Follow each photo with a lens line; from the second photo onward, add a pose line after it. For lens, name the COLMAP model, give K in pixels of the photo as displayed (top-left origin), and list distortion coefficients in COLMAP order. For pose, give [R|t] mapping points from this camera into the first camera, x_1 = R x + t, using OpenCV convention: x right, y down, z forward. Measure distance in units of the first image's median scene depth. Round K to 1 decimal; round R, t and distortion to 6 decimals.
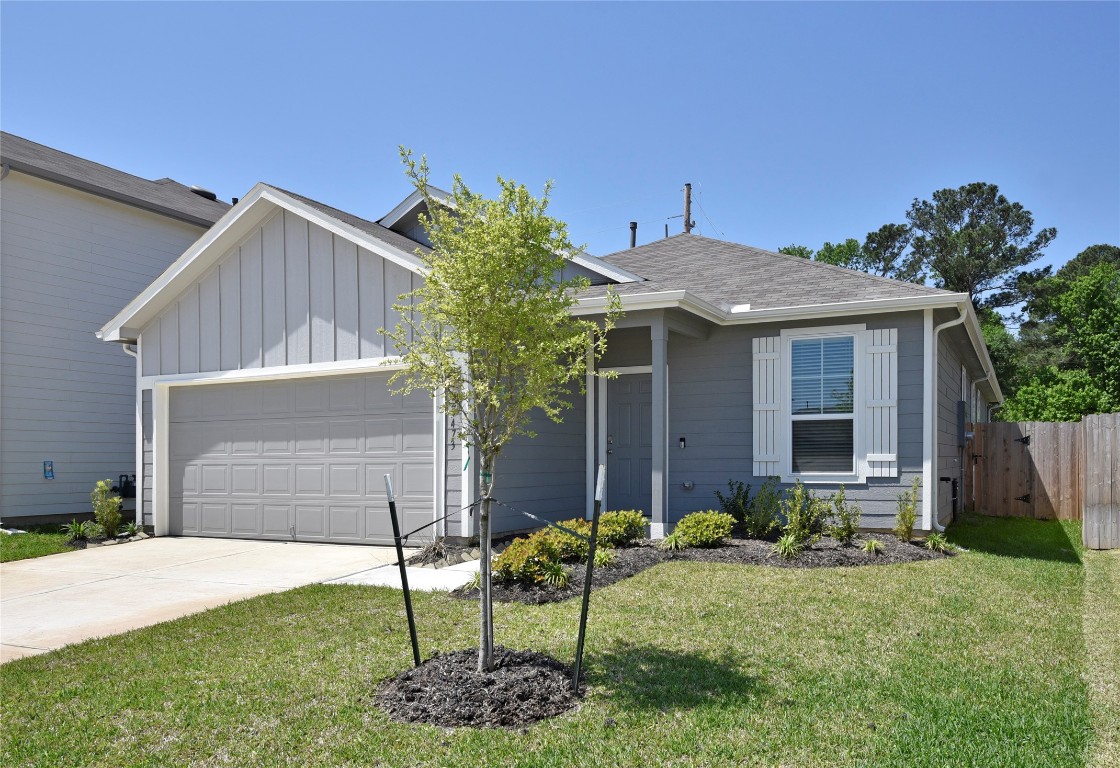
lens RADIAL K [[800.7, 0, 560.1], [0, 800.7, 469.0], [0, 0, 1]] dist [0.000394, 0.001293]
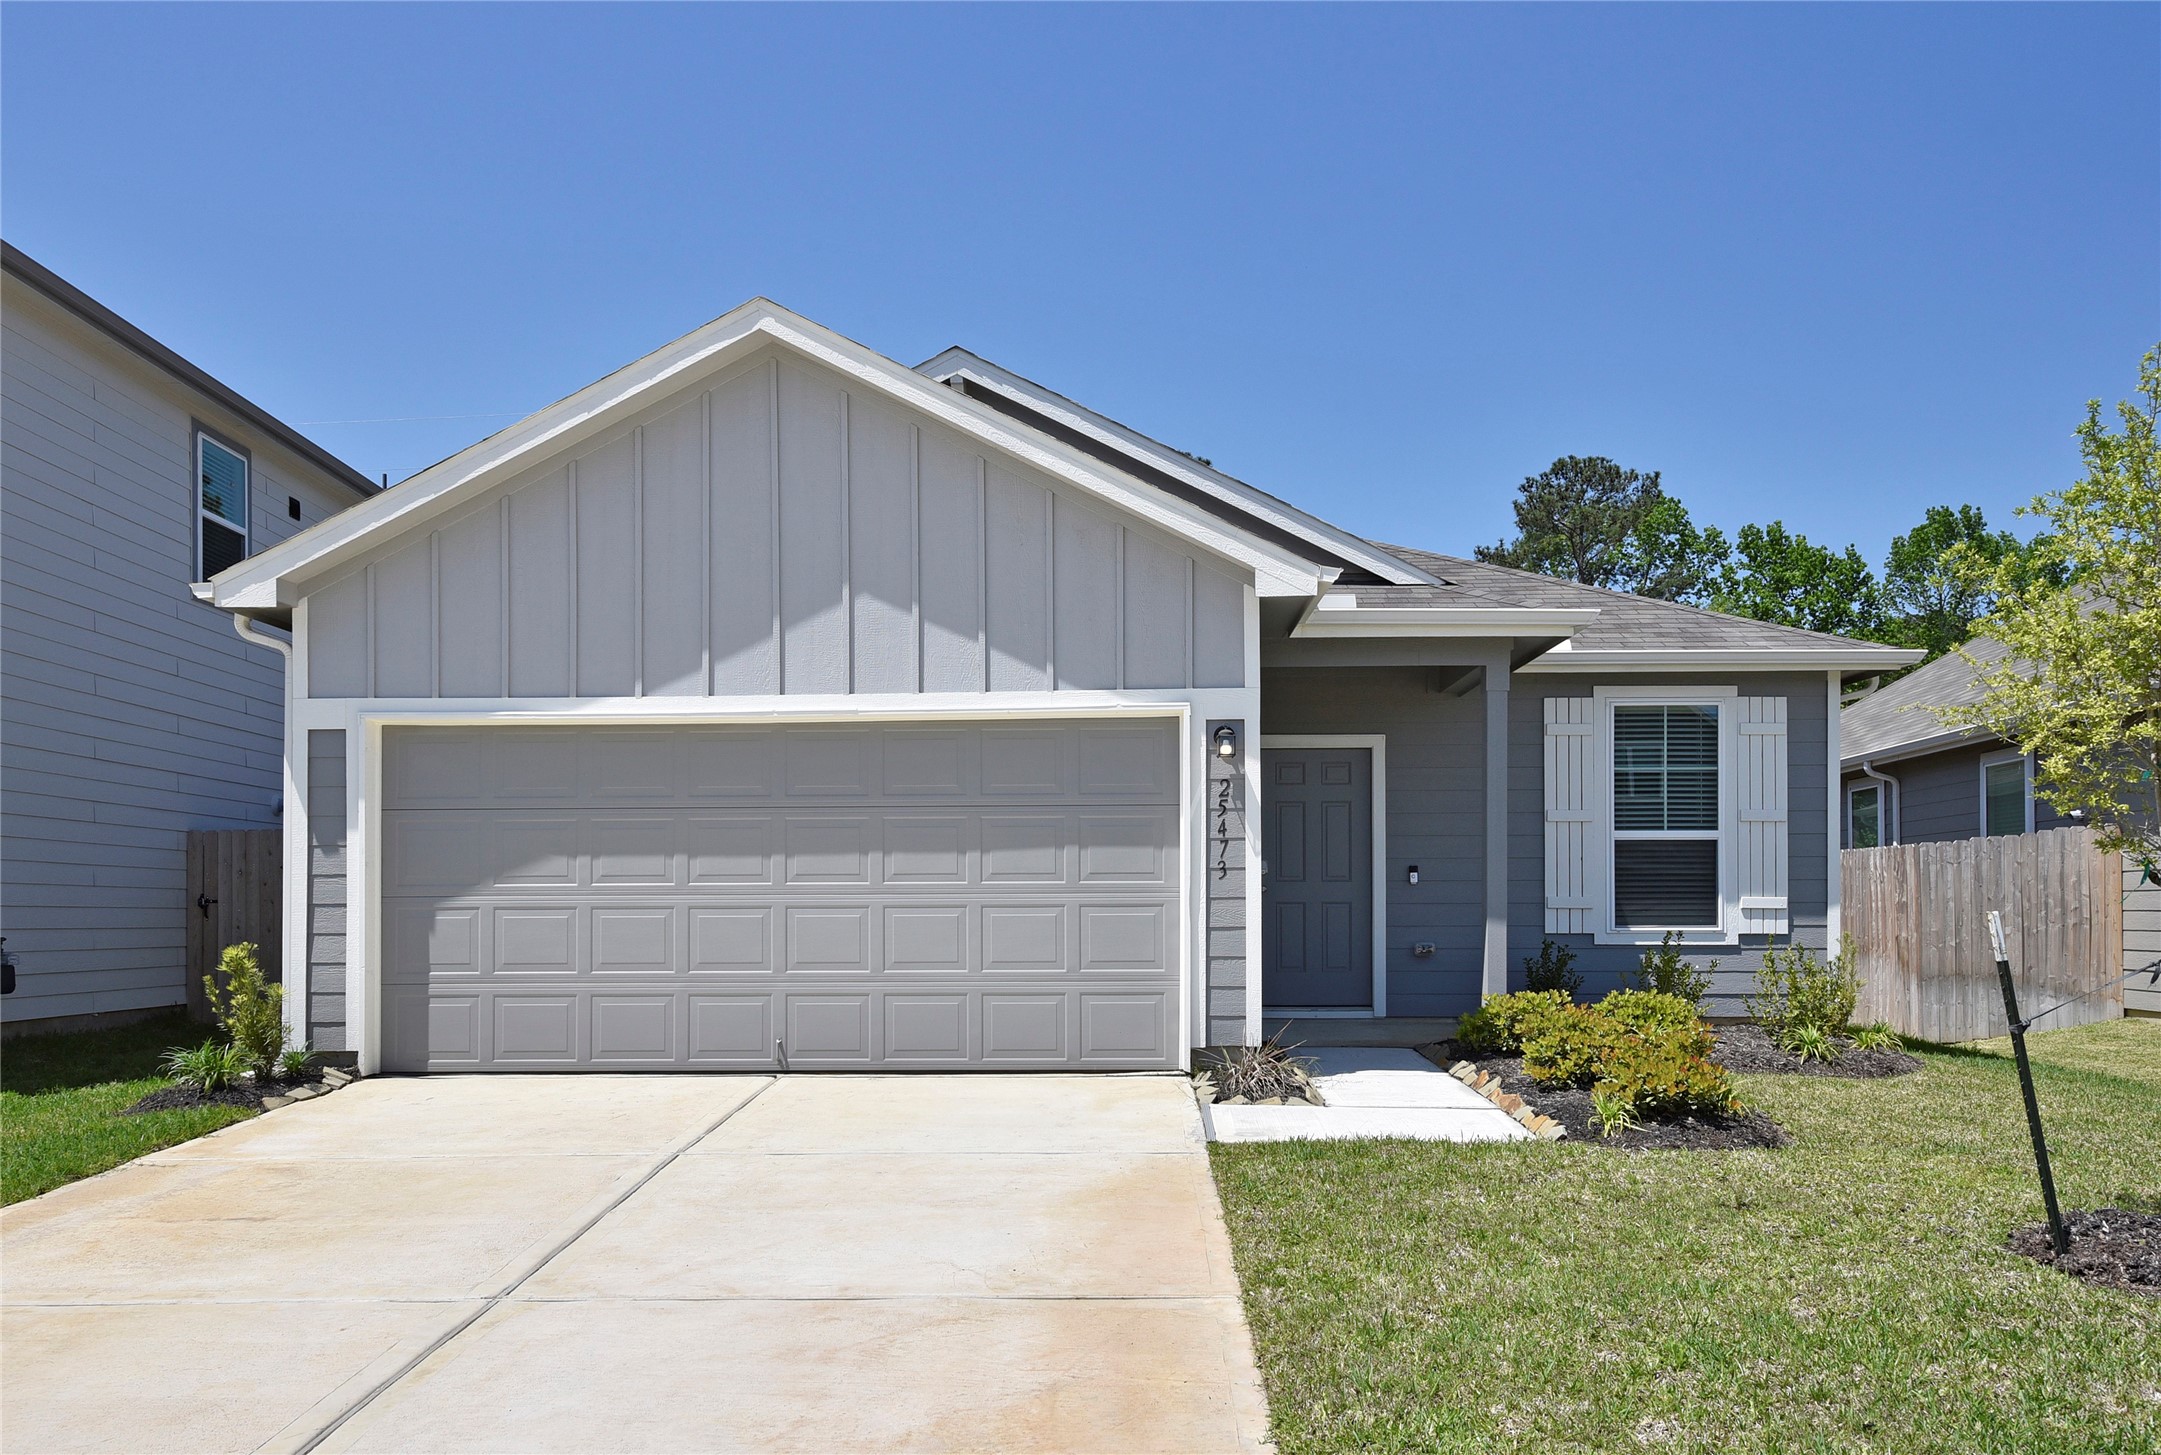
lens RADIAL K [[1529.1, 0, 1081.5], [0, 1529.1, 897.9], [0, 0, 1]] dist [0.001267, 0.000126]
pose [[0.917942, 0.010319, 0.396579, -0.534969], [-0.000575, 0.999695, -0.024682, 0.011065], [-0.396713, 0.022428, 0.917669, 0.116750]]
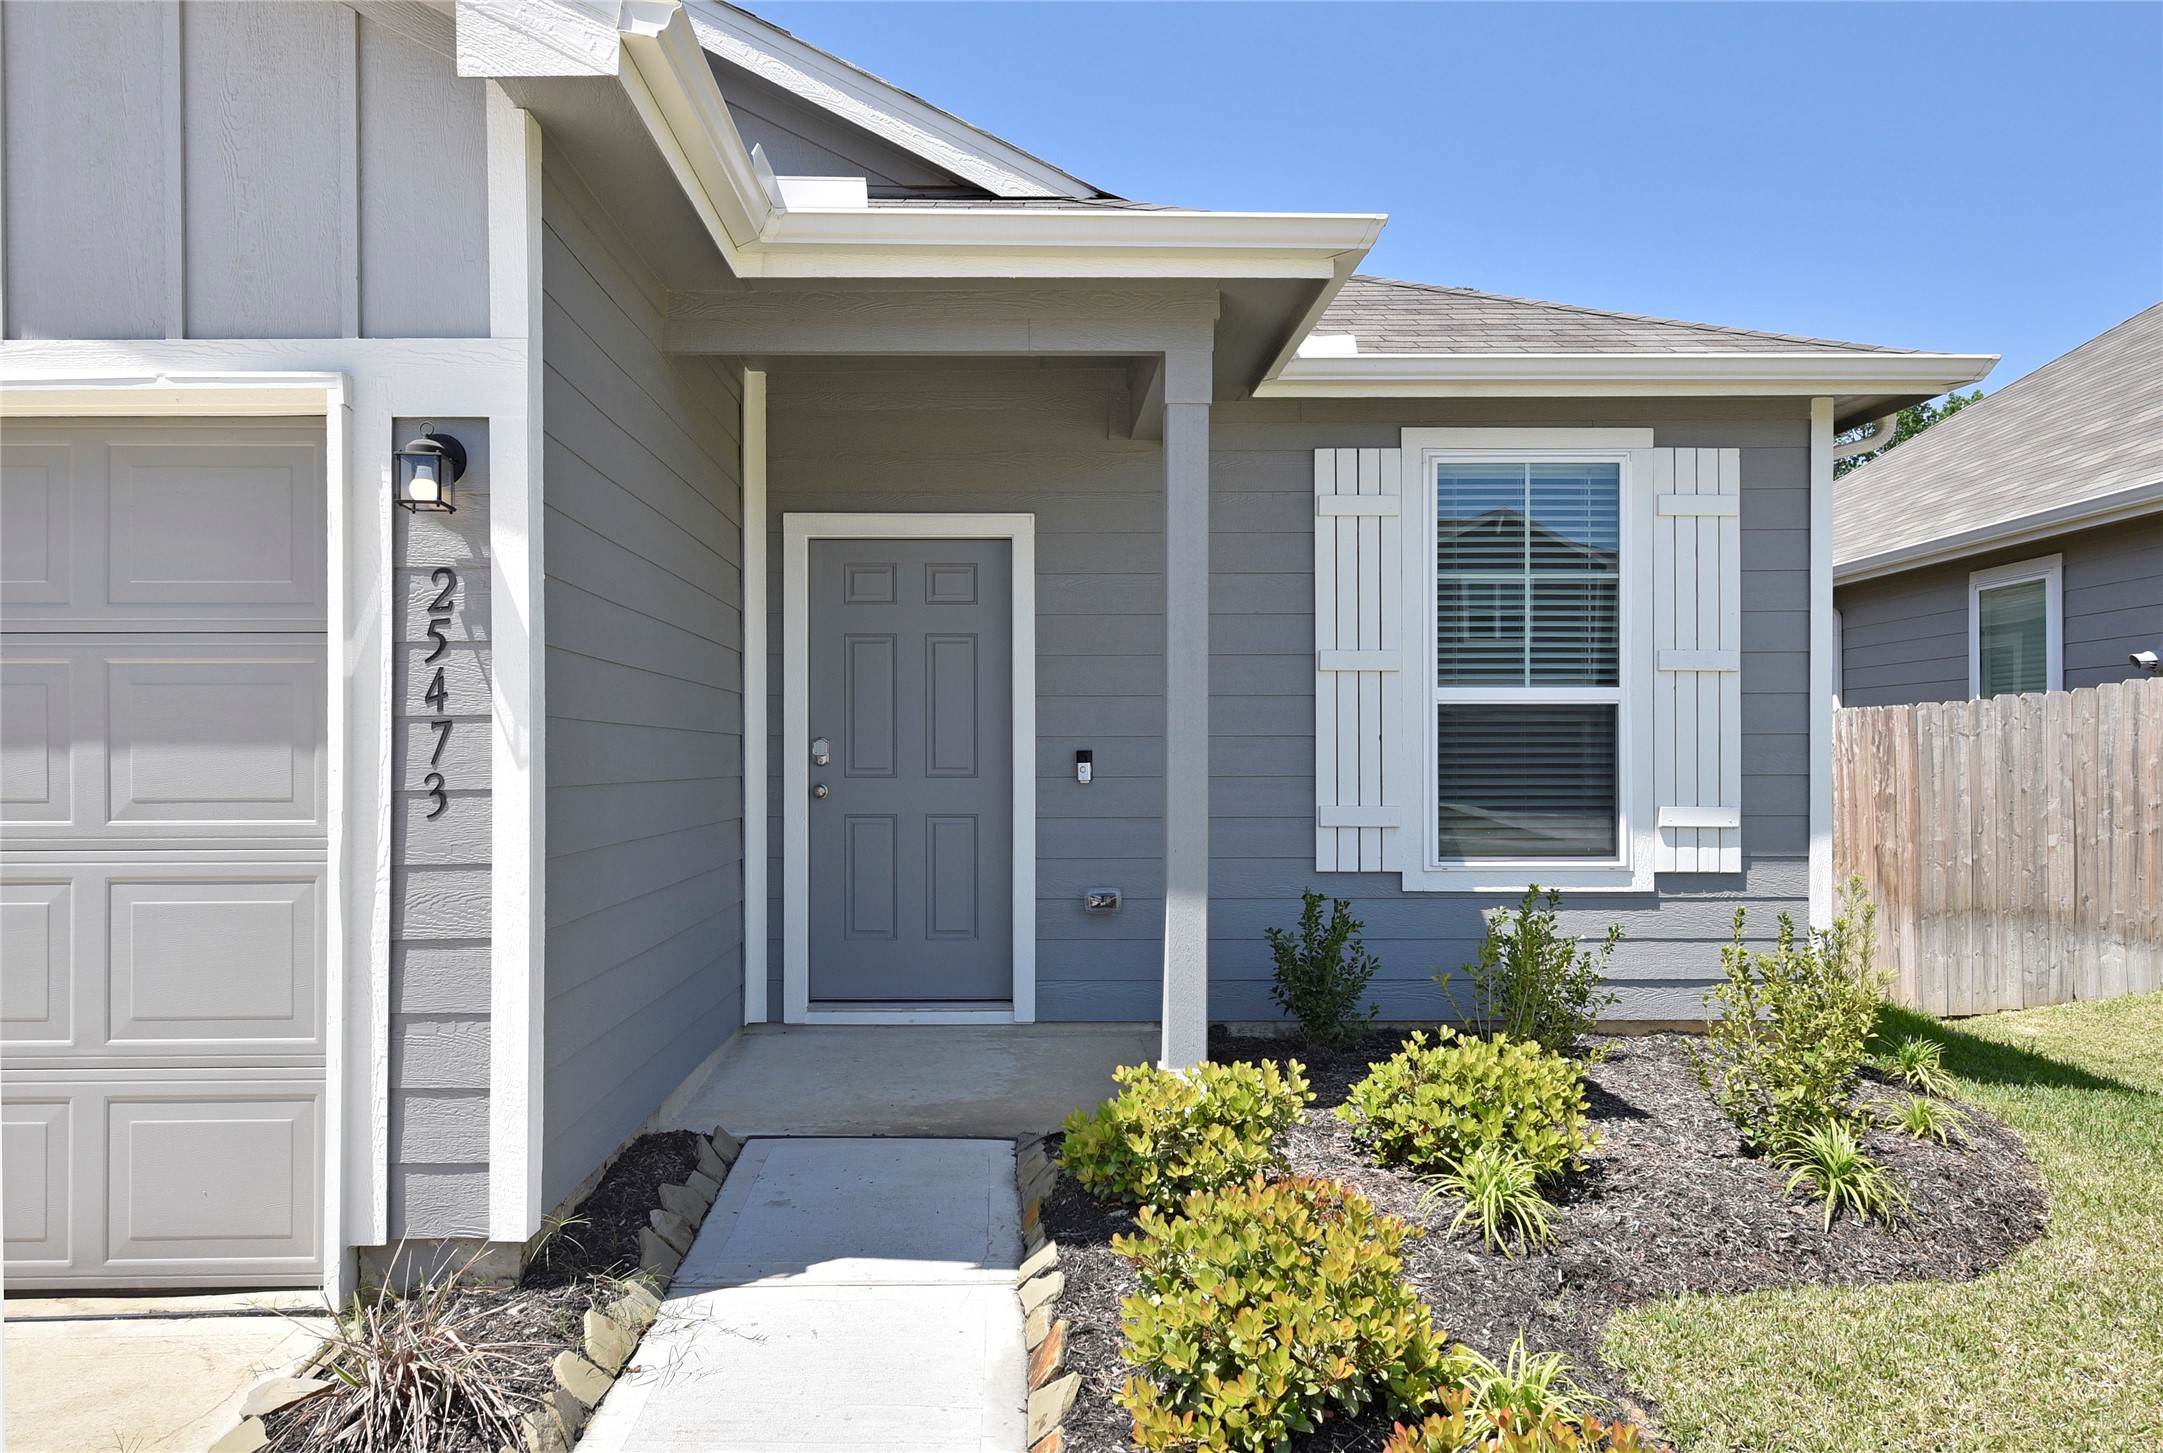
lens RADIAL K [[1588.5, 0, 1044.6], [0, 1588.5, 758.0], [0, 0, 1]] dist [0.004650, 0.003545]
pose [[0.889760, 0.004721, 0.456404, -0.159488], [0.002592, 0.999878, -0.015396, -0.028861], [-0.456421, 0.014882, 0.889640, 0.497458]]
